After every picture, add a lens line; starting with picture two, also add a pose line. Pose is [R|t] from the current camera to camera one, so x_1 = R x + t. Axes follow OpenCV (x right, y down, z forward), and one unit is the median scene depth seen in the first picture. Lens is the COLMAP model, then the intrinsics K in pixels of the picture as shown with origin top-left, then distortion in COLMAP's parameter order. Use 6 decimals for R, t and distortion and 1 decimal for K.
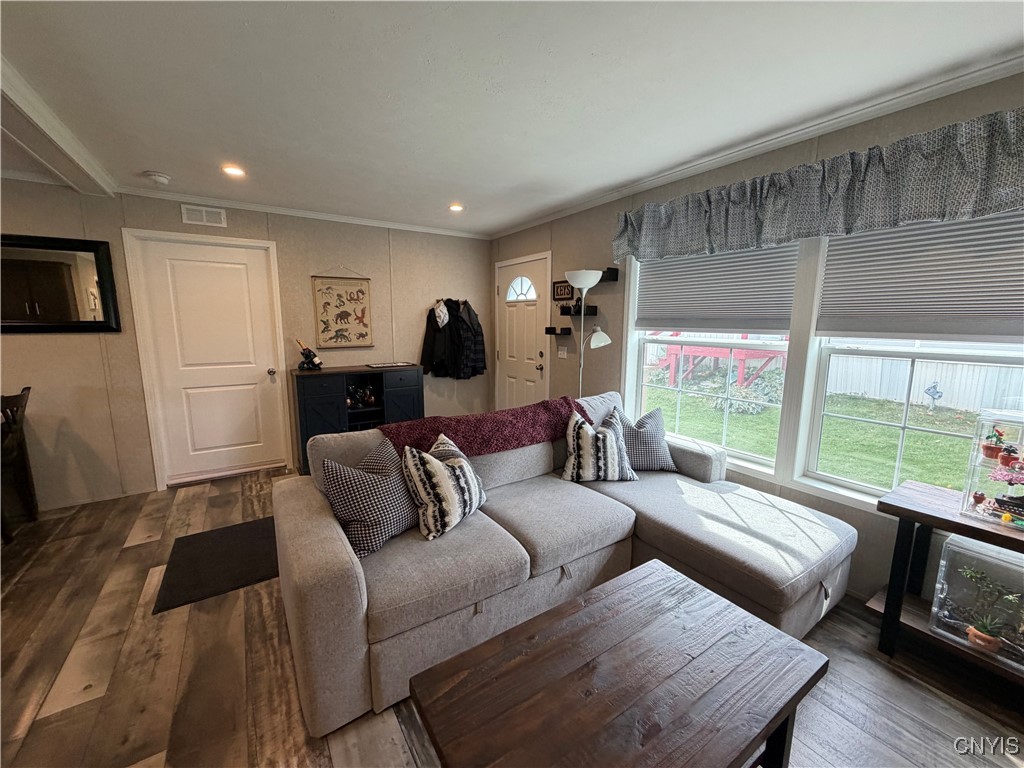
lens RADIAL K [[407.5, 0, 509.4], [0, 407.5, 383.9], [0, 0, 1]] dist [-0.000975, 0.000235]
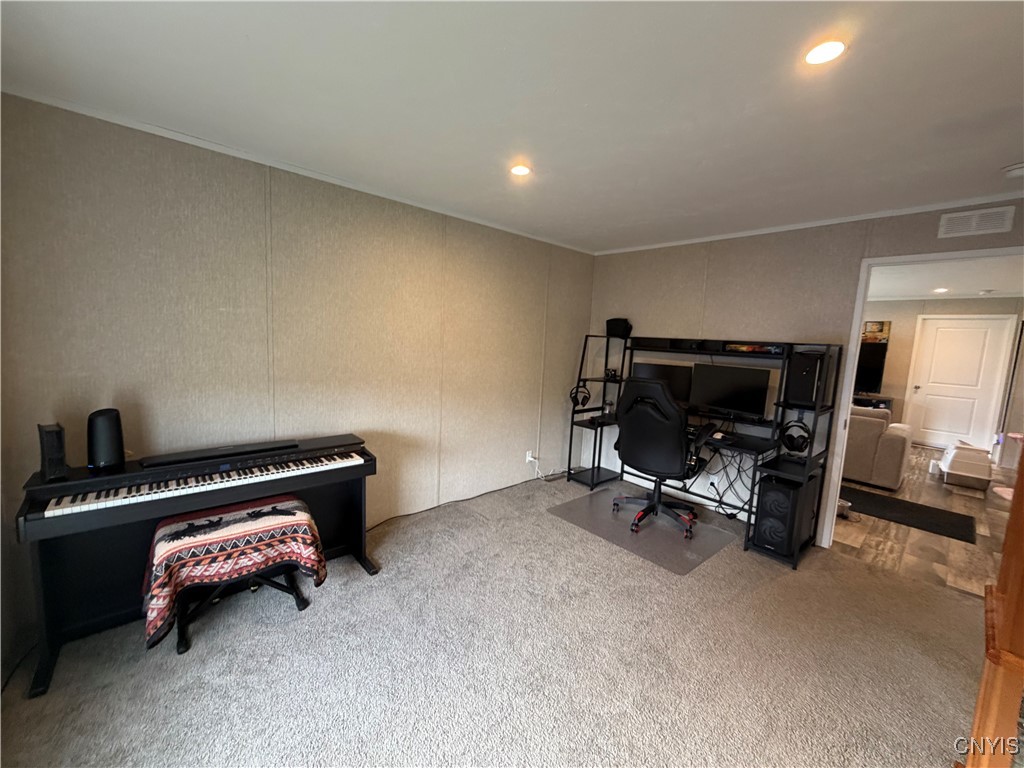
lens RADIAL K [[407.5, 0, 509.4], [0, 407.5, 383.9], [0, 0, 1]] dist [-0.000975, 0.000235]
pose [[-0.147756, -0.125123, 0.981077, -1.541744], [0.106383, 0.984199, 0.141543, -0.358146], [-0.983286, 0.125284, -0.132111, 2.179499]]
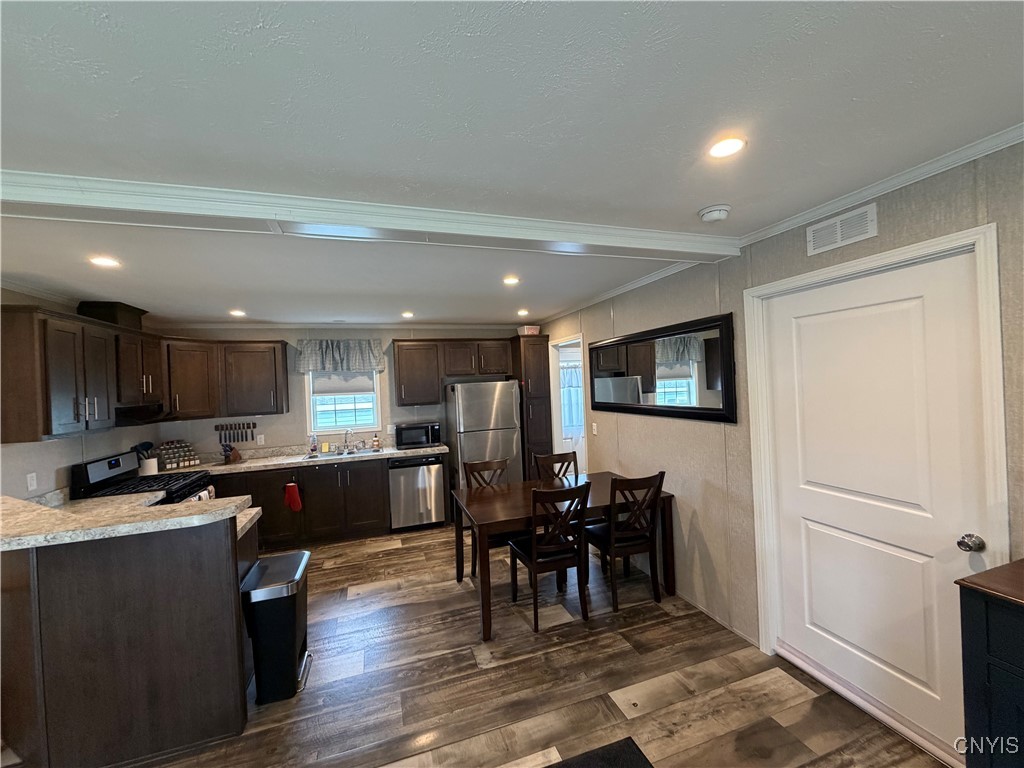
lens RADIAL K [[407.5, 0, 509.4], [0, 407.5, 383.9], [0, 0, 1]] dist [-0.000975, 0.000235]
pose [[-0.253396, 0.009523, -0.967316, -0.094582], [-0.107912, 0.993432, 0.038048, -0.194162], [0.961325, 0.114026, -0.250704, 0.807743]]
